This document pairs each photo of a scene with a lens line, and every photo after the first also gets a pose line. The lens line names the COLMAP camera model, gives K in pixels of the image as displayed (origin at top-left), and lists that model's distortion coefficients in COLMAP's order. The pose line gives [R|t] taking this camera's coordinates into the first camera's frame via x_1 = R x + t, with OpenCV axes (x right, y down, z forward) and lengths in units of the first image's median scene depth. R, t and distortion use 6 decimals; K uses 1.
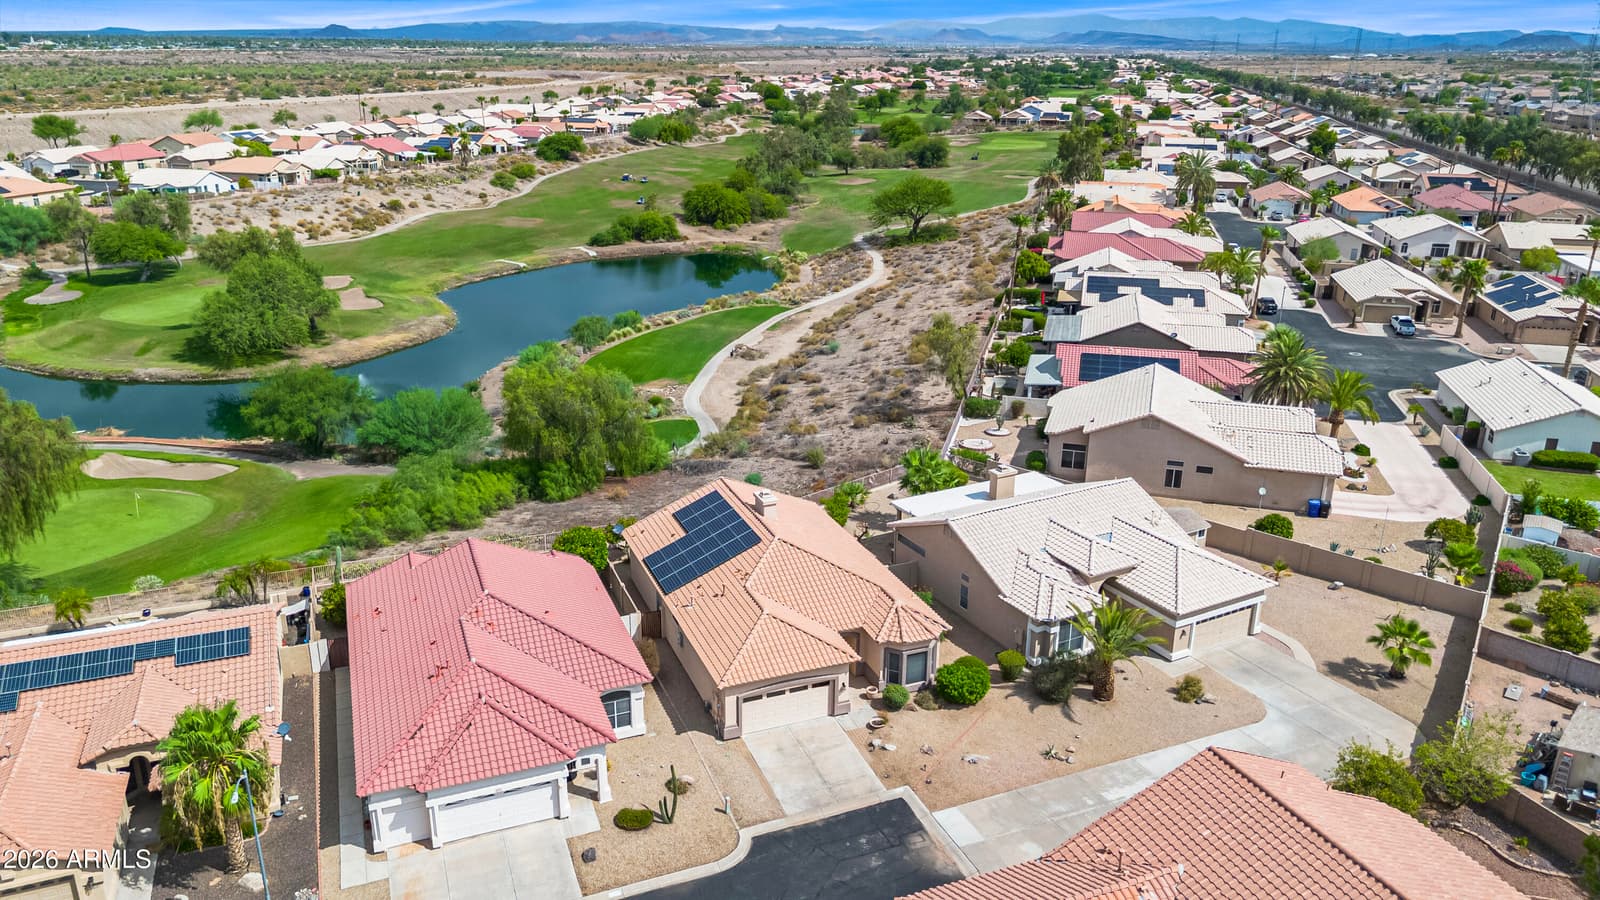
lens RADIAL K [[1136.7, 0, 803.7], [0, 1136.7, 471.3], [0, 0, 1]] dist [0.076346, -0.089862]
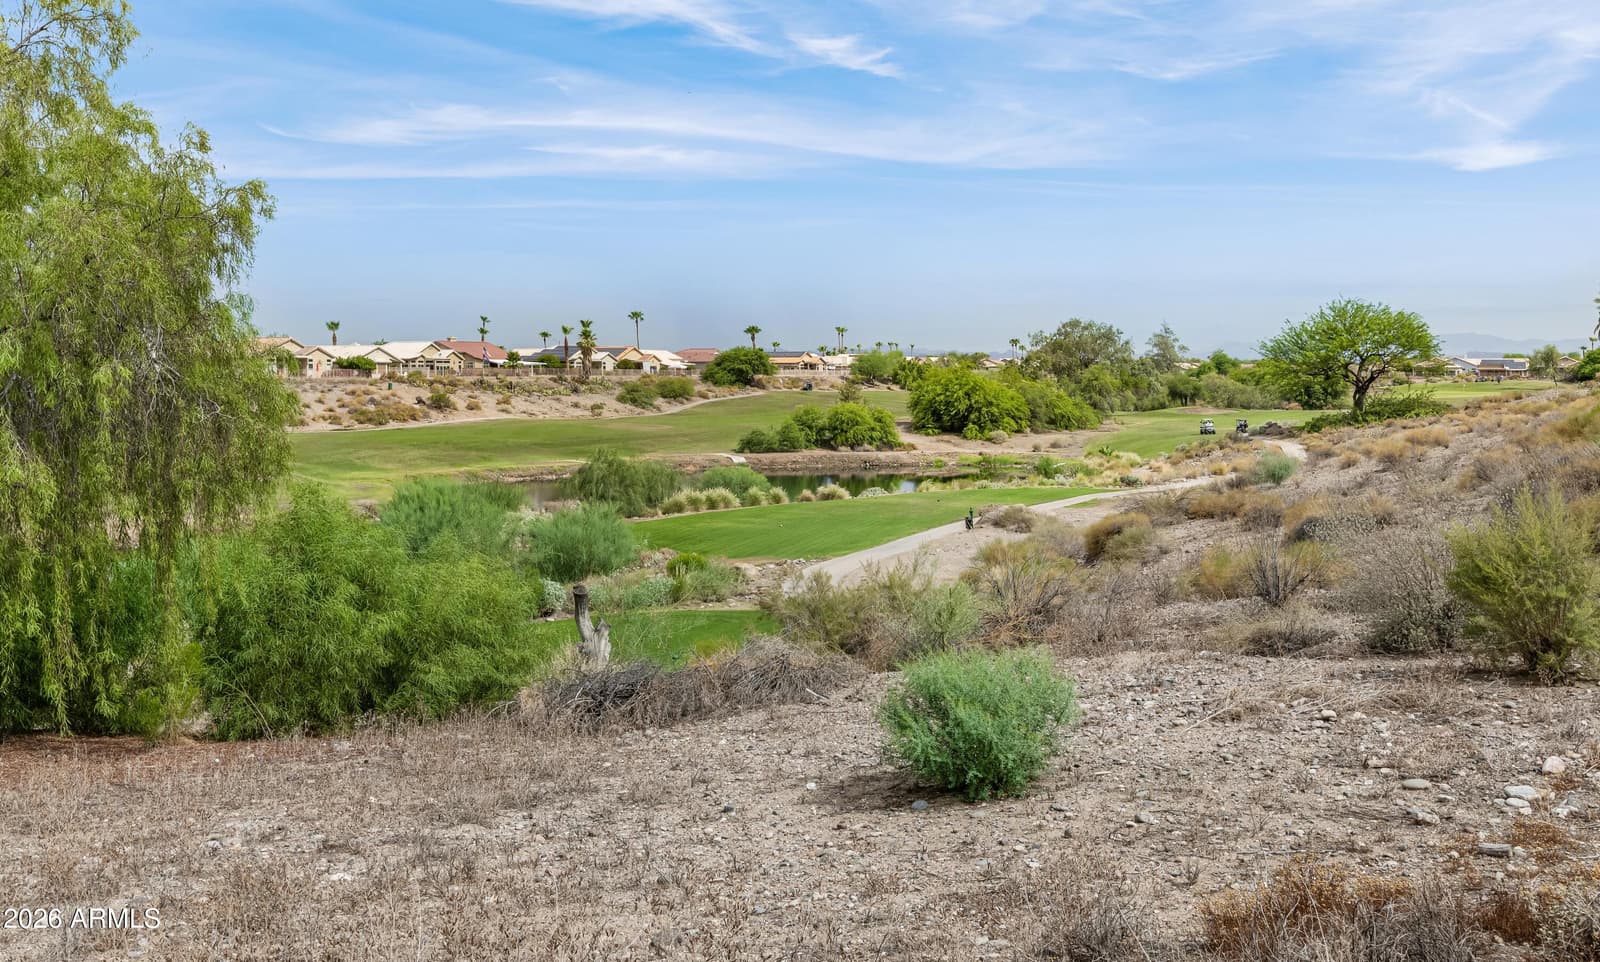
lens RADIAL K [[1427.8, 0, 800.0], [0, 1427.8, 481.0], [0, 0, 1]] dist [0.013475, 0.009120]
pose [[0.979230, 0.002196, -0.202739, -0.019374], [-0.059669, 0.958780, -0.277814, 0.011135], [0.193772, 0.284142, 0.938997, 0.450443]]
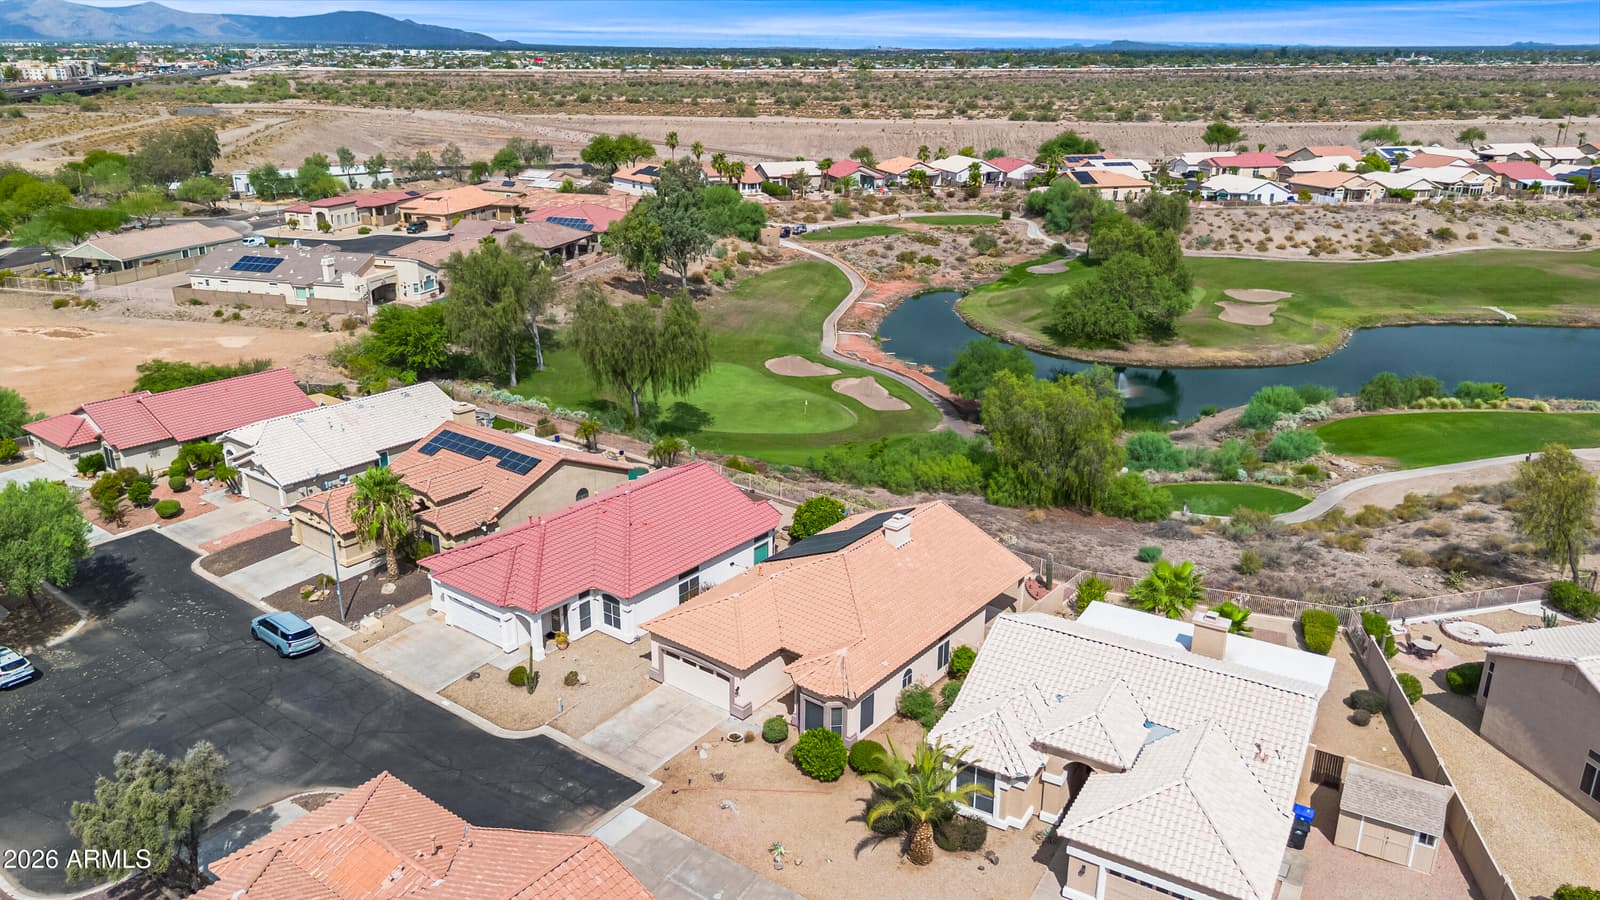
lens RADIAL K [[1150.1, 0, 800.0], [0, 1150.1, 450.0], [0, 0, 1]] dist [0.080705, -0.087125]
pose [[0.493310, 0.277887, -0.824272, 0.273113], [-0.304236, 0.942869, 0.135791, -0.054268], [0.814915, 0.183786, 0.549670, 0.142110]]
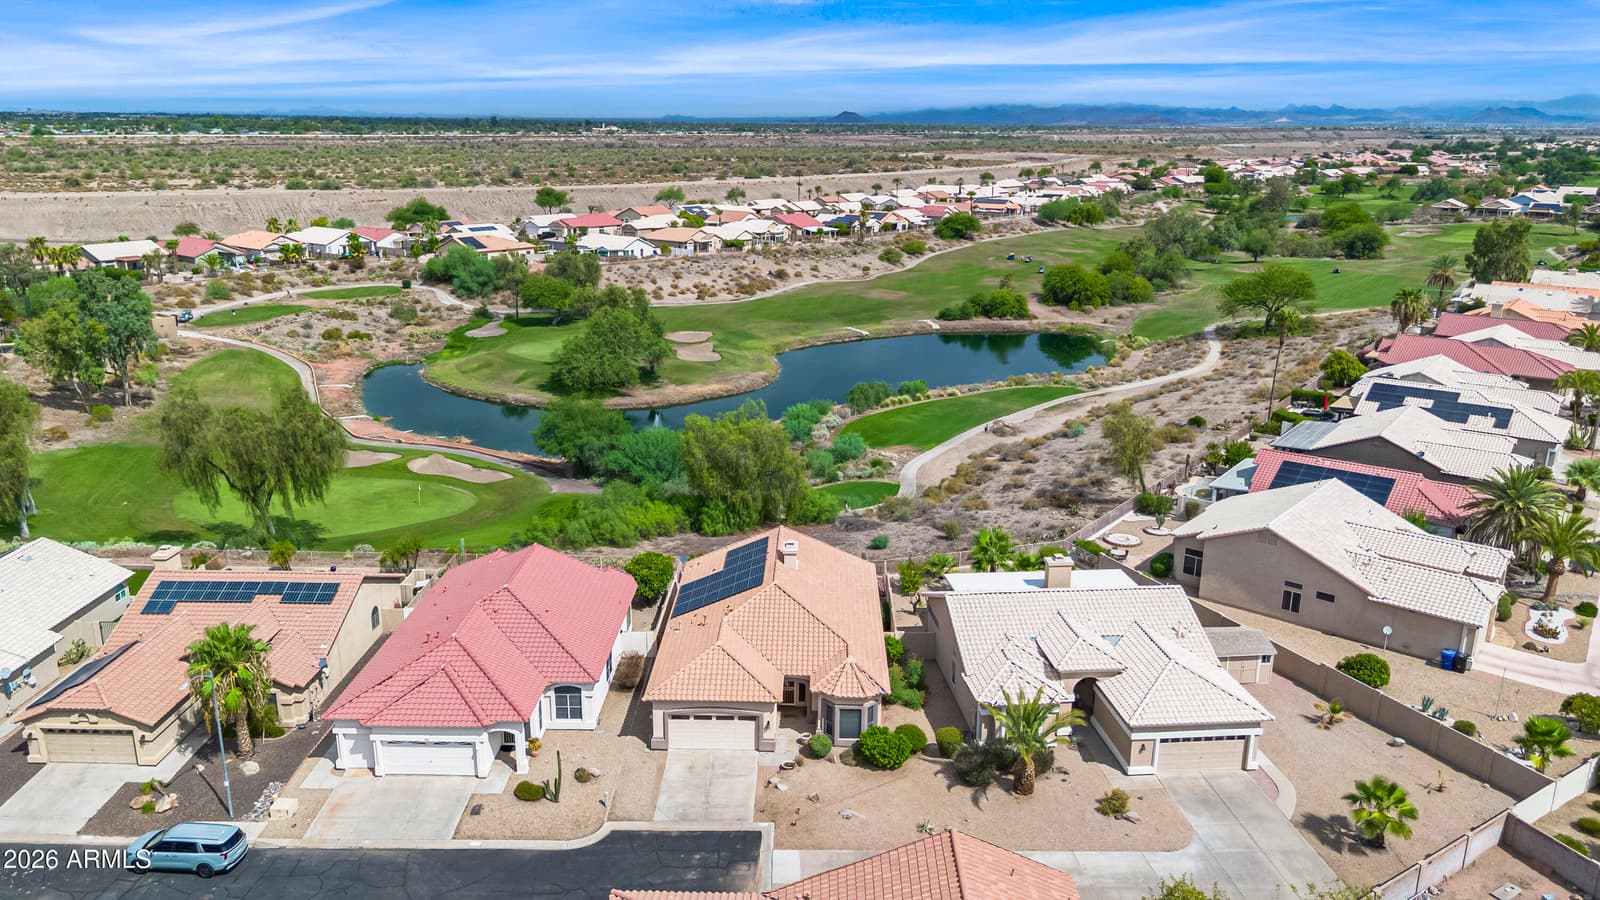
lens RADIAL K [[1136.7, 0, 803.7], [0, 1136.7, 471.3], [0, 0, 1]] dist [0.076346, -0.089862]
pose [[0.918281, 0.114691, -0.378953, 0.143648], [-0.138868, 0.989620, -0.036995, -0.004068], [0.370777, 0.086596, 0.924676, -0.001355]]
